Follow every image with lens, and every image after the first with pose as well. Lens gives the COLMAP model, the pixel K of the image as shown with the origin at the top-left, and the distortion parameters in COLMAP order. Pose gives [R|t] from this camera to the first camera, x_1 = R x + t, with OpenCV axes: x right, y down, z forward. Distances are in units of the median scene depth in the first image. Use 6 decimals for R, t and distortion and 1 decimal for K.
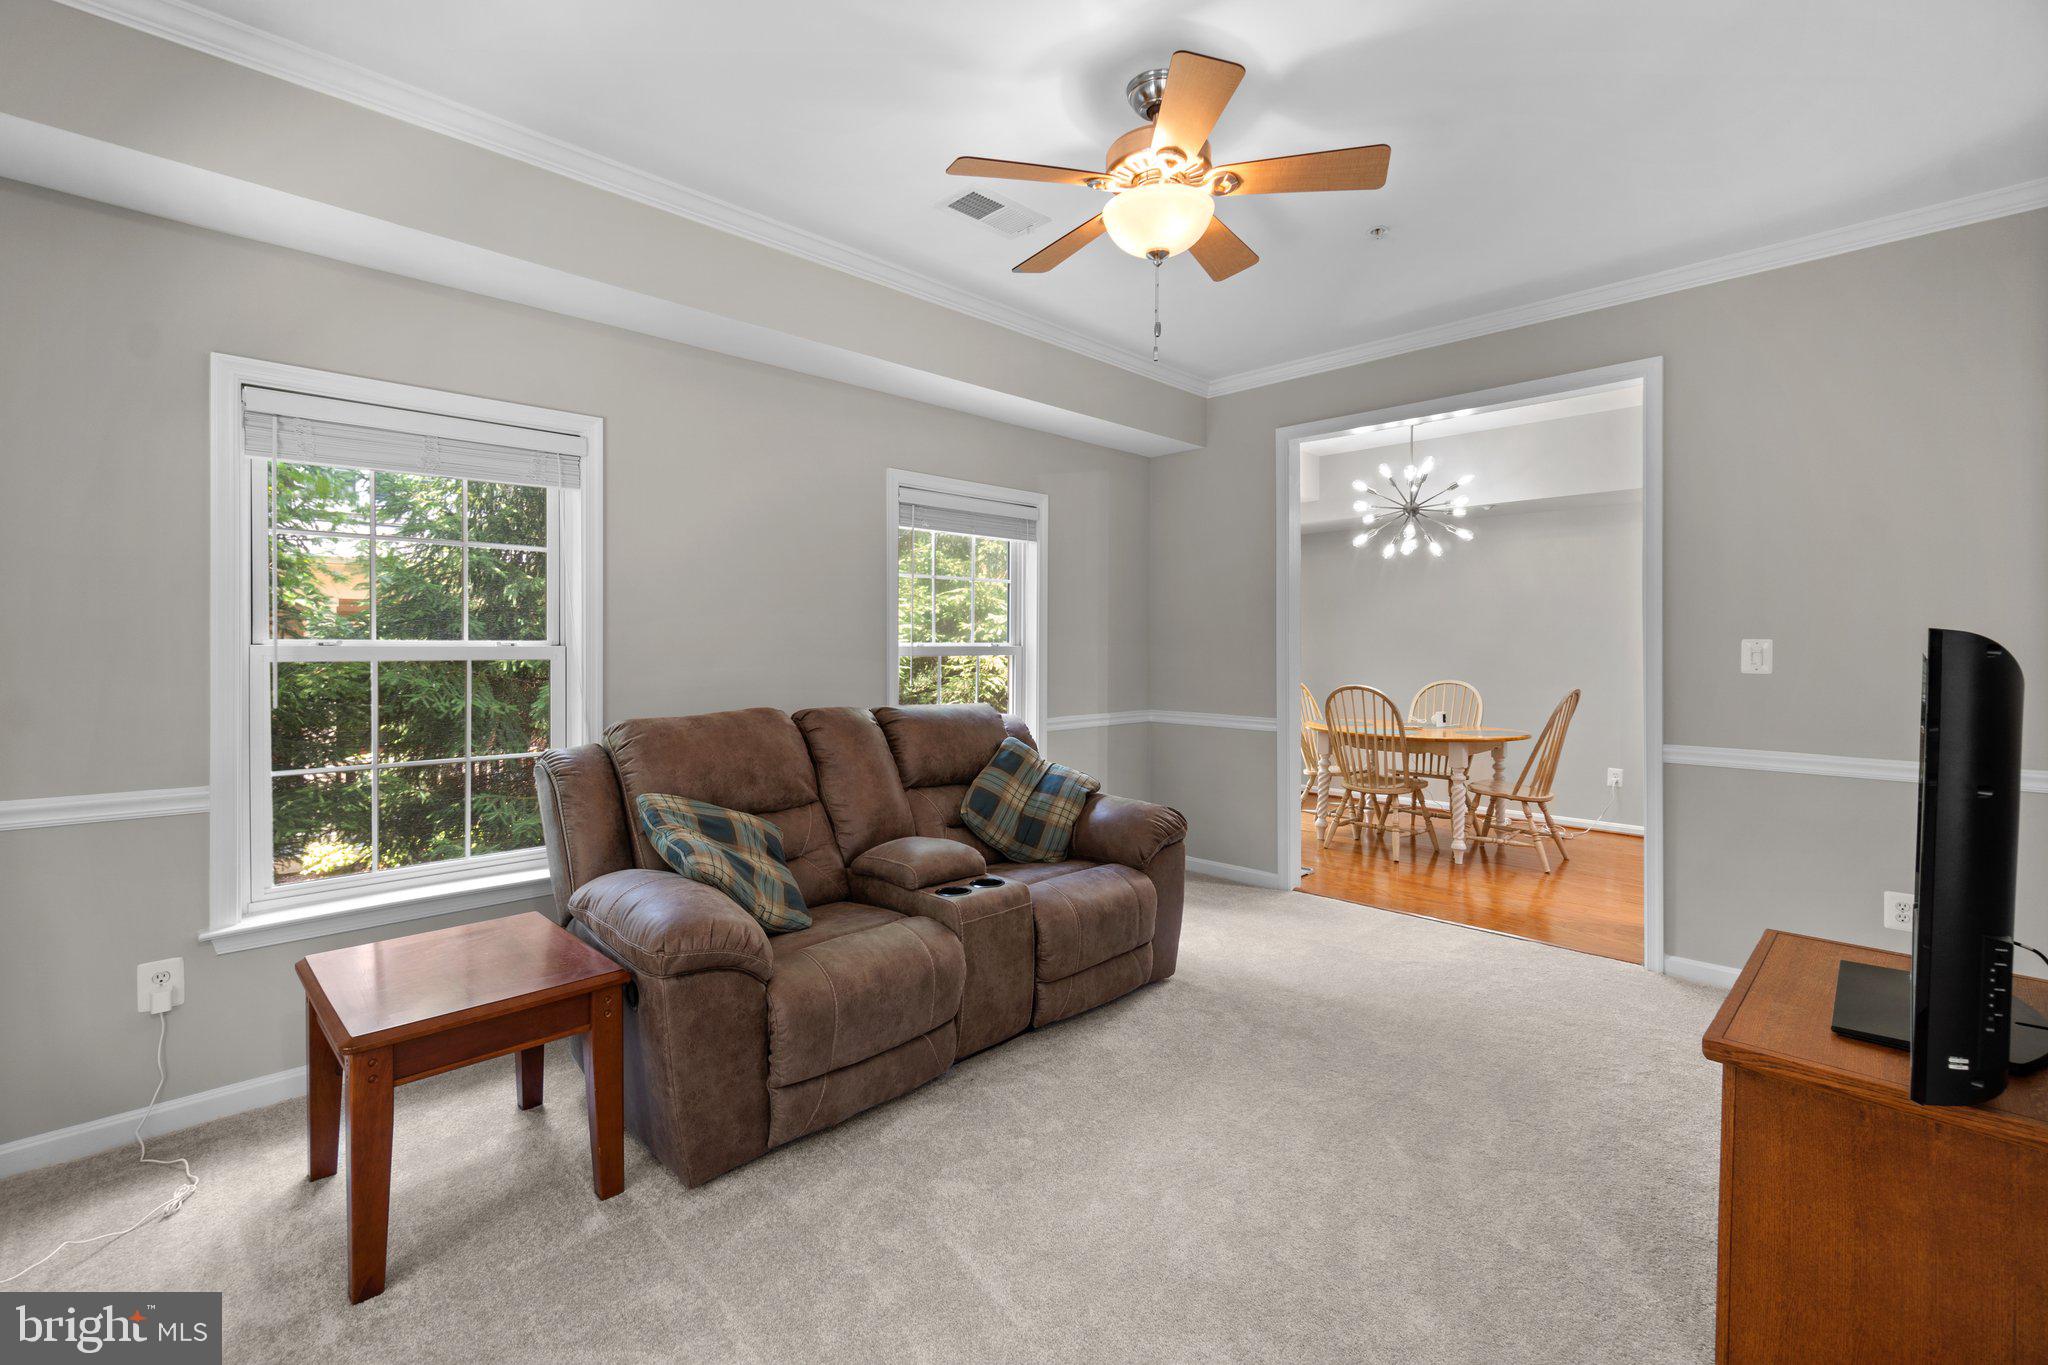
lens RADIAL K [[911.2, 0, 1021.9], [0, 911.2, 639.9], [0, 0, 1]] dist [0.000128, 0.000084]
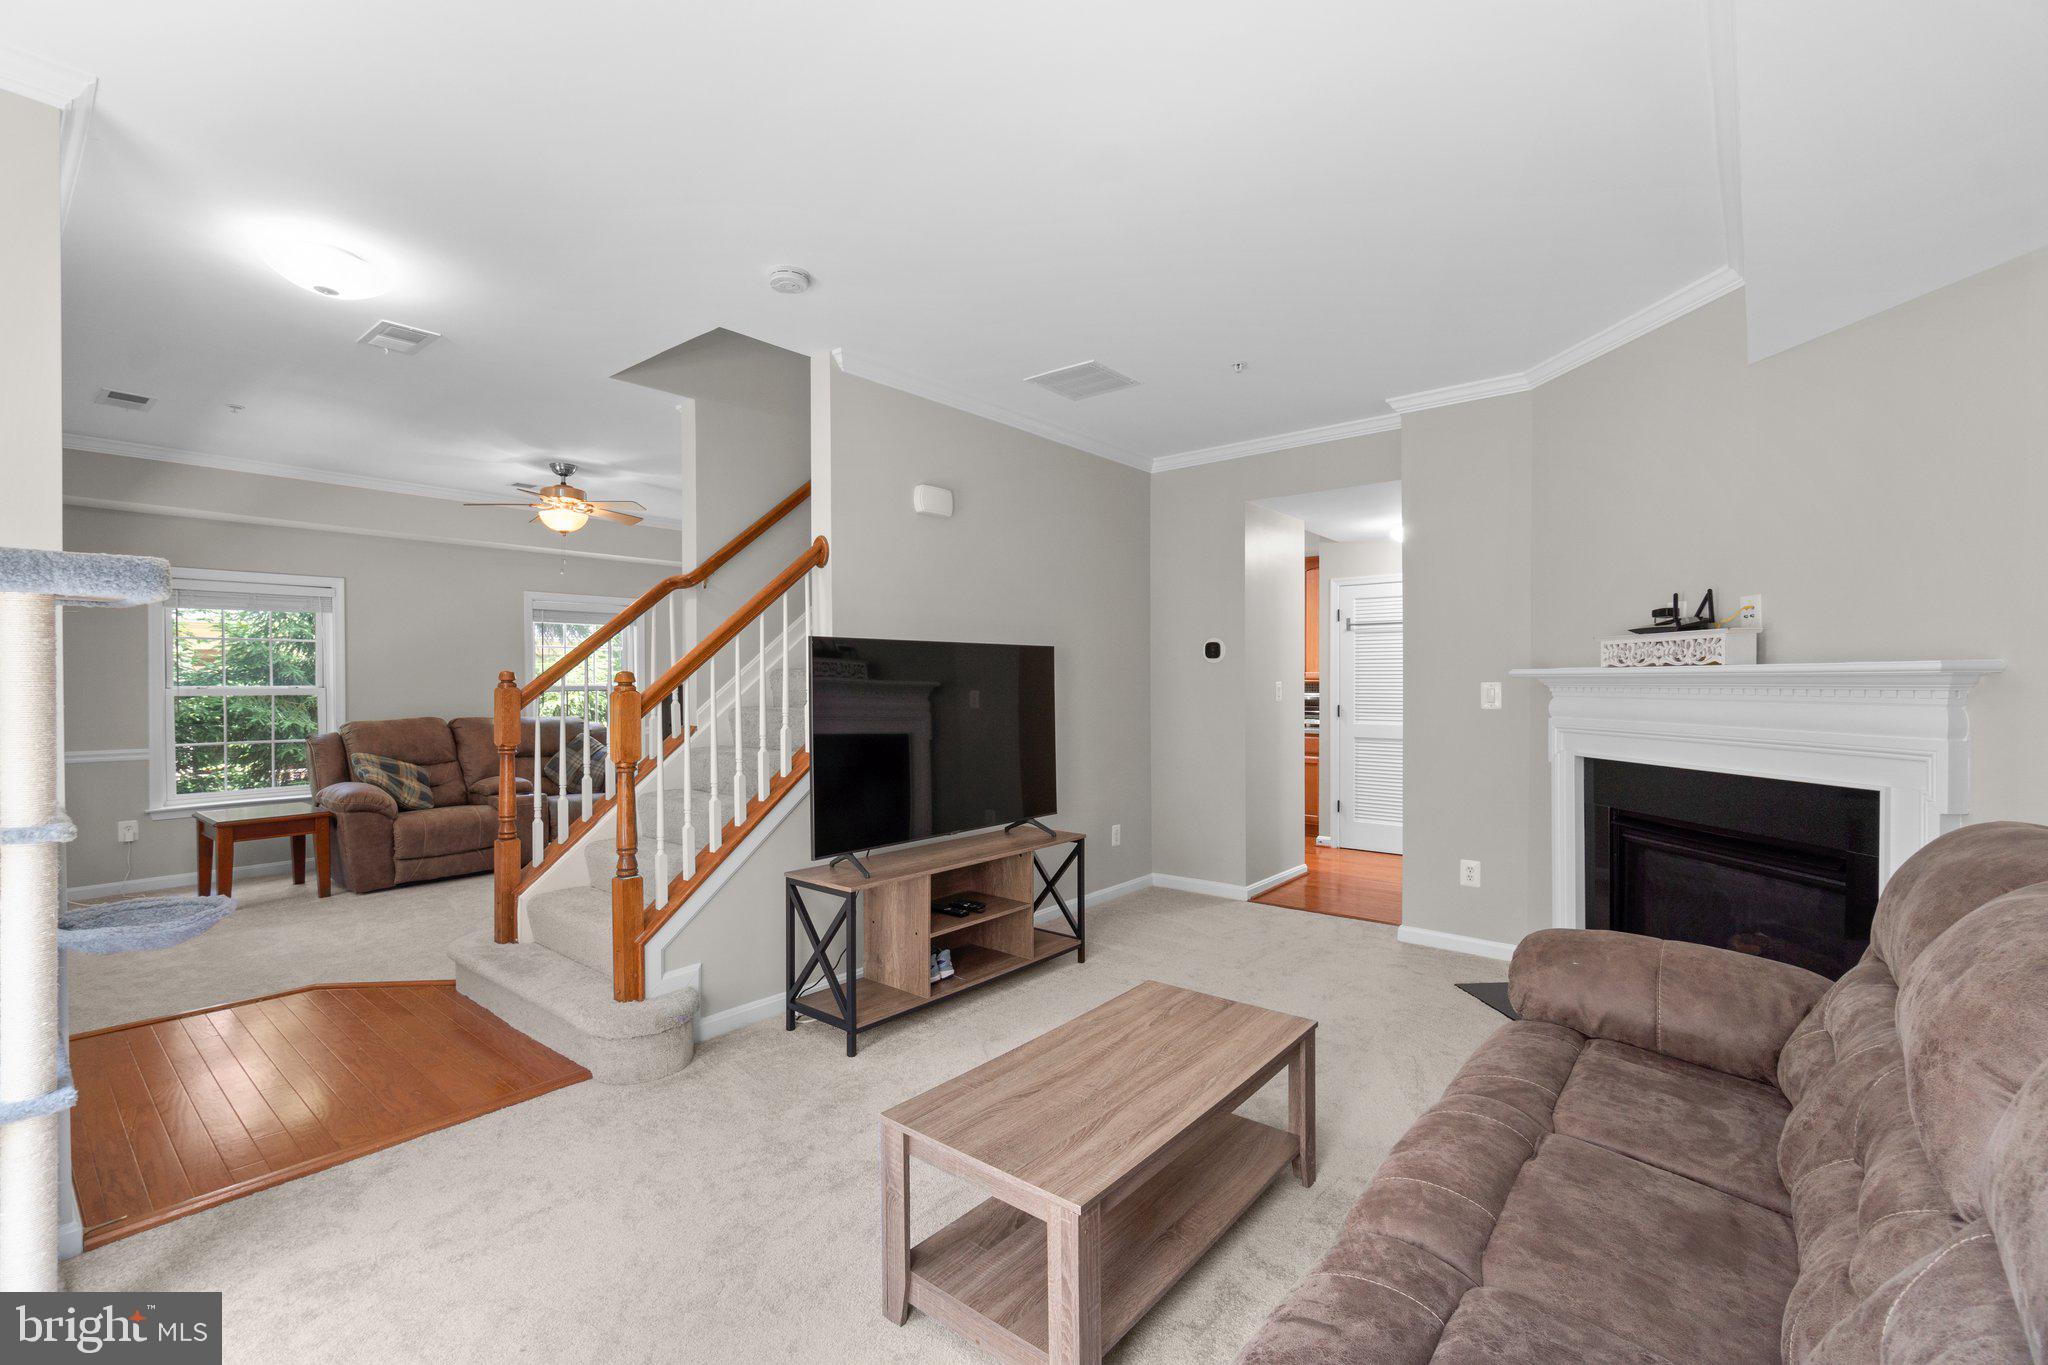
lens RADIAL K [[888.6, 0, 1016.6], [0, 888.6, 676.5], [0, 0, 1]] dist [0.001036, 0.000175]
pose [[0.993983, -0.002558, 0.109504, 0.991857], [0.002352, 0.999995, 0.002007, -0.022524], [-0.109508, -0.001737, 0.993984, -1.398331]]
